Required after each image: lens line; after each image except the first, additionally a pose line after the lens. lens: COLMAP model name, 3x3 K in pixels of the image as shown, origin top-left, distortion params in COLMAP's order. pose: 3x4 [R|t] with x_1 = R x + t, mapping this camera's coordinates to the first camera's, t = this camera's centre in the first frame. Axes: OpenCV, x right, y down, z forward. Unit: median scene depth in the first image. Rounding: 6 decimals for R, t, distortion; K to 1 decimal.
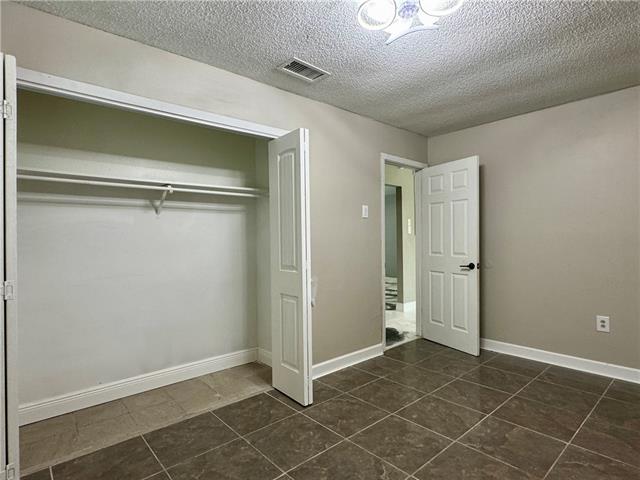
lens RADIAL K [[350.8, 0, 320.0], [0, 350.8, 240.0], [0, 0, 1]] dist [0.000472, -0.000516]
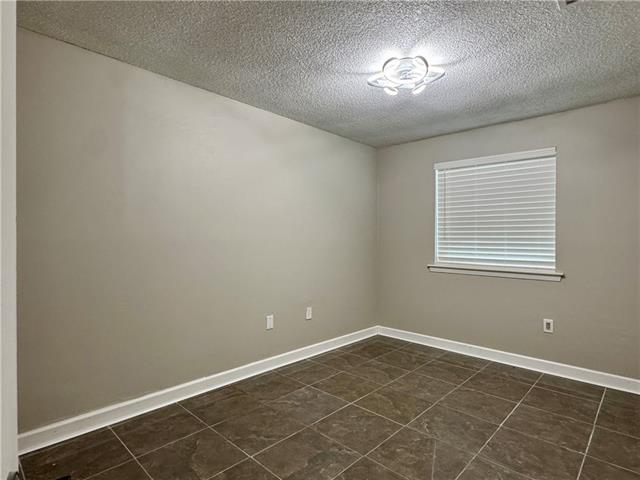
lens RADIAL K [[350.8, 0, 320.0], [0, 350.8, 240.0], [0, 0, 1]] dist [0.000472, -0.000516]
pose [[-0.996077, 0.006411, -0.088257, 0.593387], [0.005906, 0.999965, 0.005980, -0.026601], [0.088292, 0.005435, -0.996080, 1.963925]]
